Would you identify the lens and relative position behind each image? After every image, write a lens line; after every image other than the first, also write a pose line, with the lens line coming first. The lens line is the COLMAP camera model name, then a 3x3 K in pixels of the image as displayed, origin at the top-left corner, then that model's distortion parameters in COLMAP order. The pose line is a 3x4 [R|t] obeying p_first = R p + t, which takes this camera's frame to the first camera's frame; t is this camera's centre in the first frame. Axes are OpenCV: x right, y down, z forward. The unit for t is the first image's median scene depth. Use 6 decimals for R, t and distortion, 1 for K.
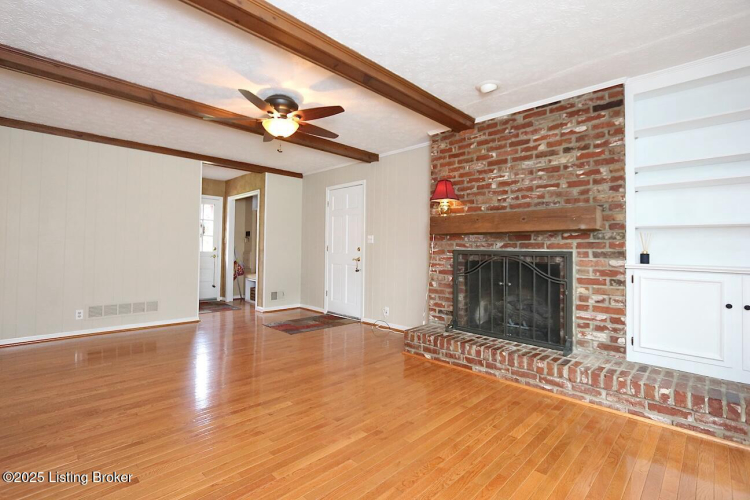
lens RADIAL K [[346.1, 0, 366.2], [0, 346.1, 239.1], [0, 0, 1]] dist [-0.013647, 0.000789]
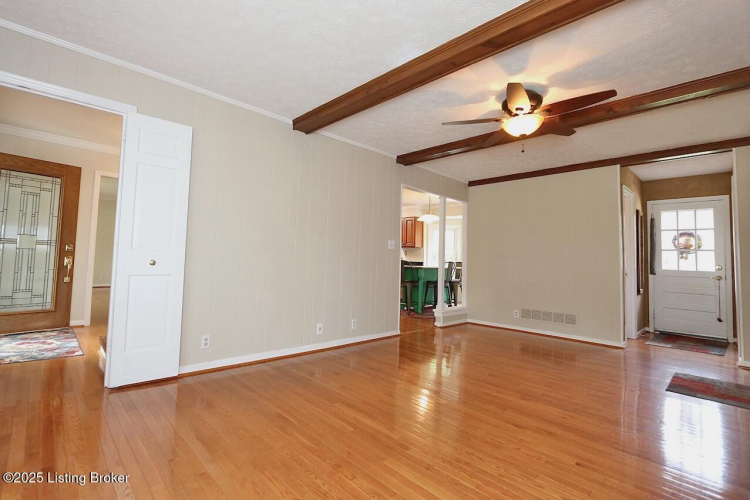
lens RADIAL K [[346.1, 0, 370.6], [0, 346.1, 255.3], [0, 0, 1]] dist [-0.013647, 0.000789]
pose [[-0.015098, -0.026751, -0.999528, 0.625280], [0.001581, 0.999640, -0.026778, 0.039286], [0.999885, -0.001985, -0.015050, 0.581050]]
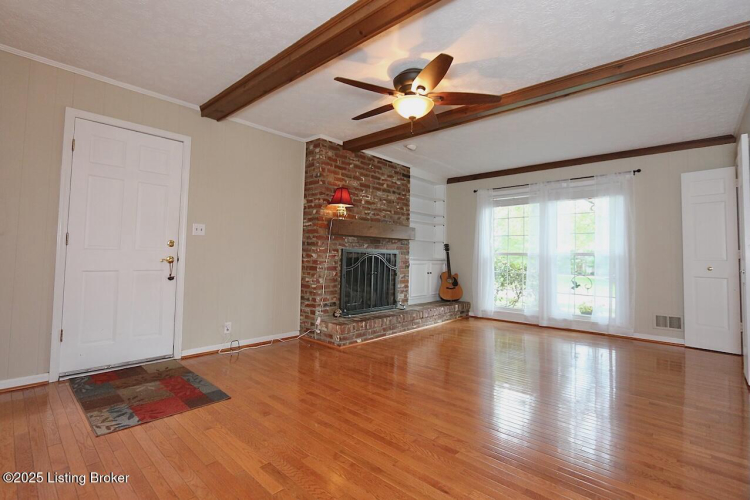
lens RADIAL K [[346.1, 0, 373.3], [0, 346.1, 238.4], [0, 0, 1]] dist [-0.013647, 0.000789]
pose [[-0.047704, 0.034106, 0.998279, -1.049486], [-0.052166, 0.997968, -0.036589, 0.037800], [-0.997498, -0.053821, -0.045828, 1.079561]]
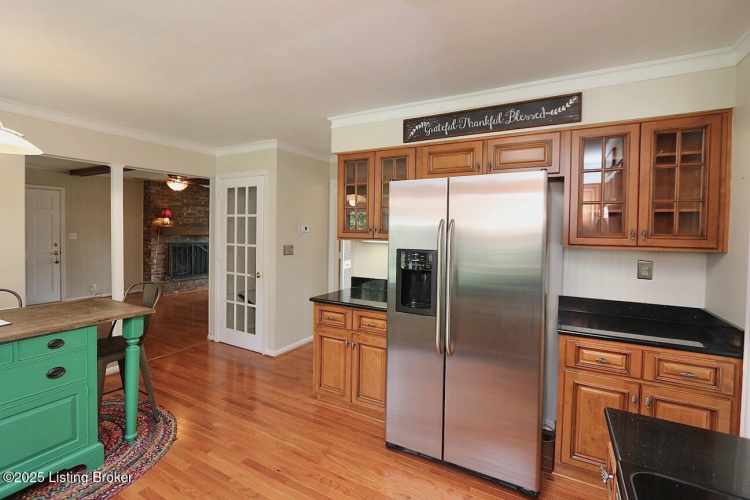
lens RADIAL K [[346.1, 0, 376.8], [0, 346.1, 236.9], [0, 0, 1]] dist [-0.013647, 0.000789]
pose [[-0.286827, -0.046680, 0.956844, -2.373761], [-0.054983, 0.997968, 0.032204, -0.156845], [-0.956403, -0.043373, -0.288811, 0.455448]]
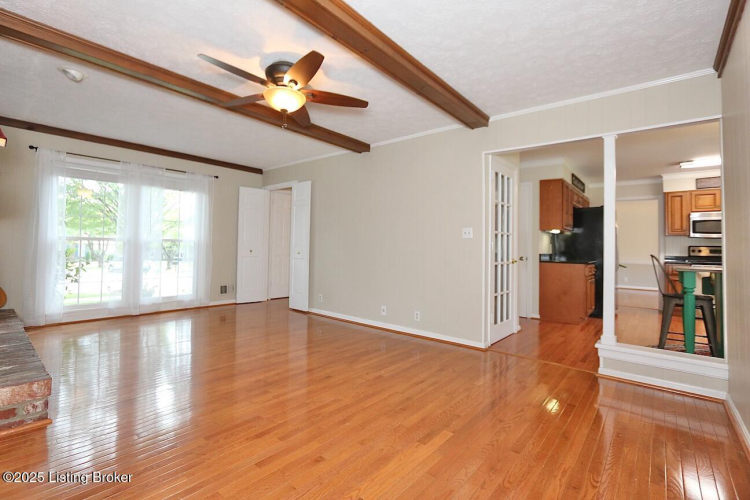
lens RADIAL K [[346.1, 0, 354.2], [0, 346.1, 238.7], [0, 0, 1]] dist [-0.013647, 0.000789]
pose [[-0.997198, -0.038664, -0.064040, -0.363316], [-0.034894, 0.997650, -0.058973, 0.061463], [0.066170, -0.056573, -0.996203, 1.778230]]
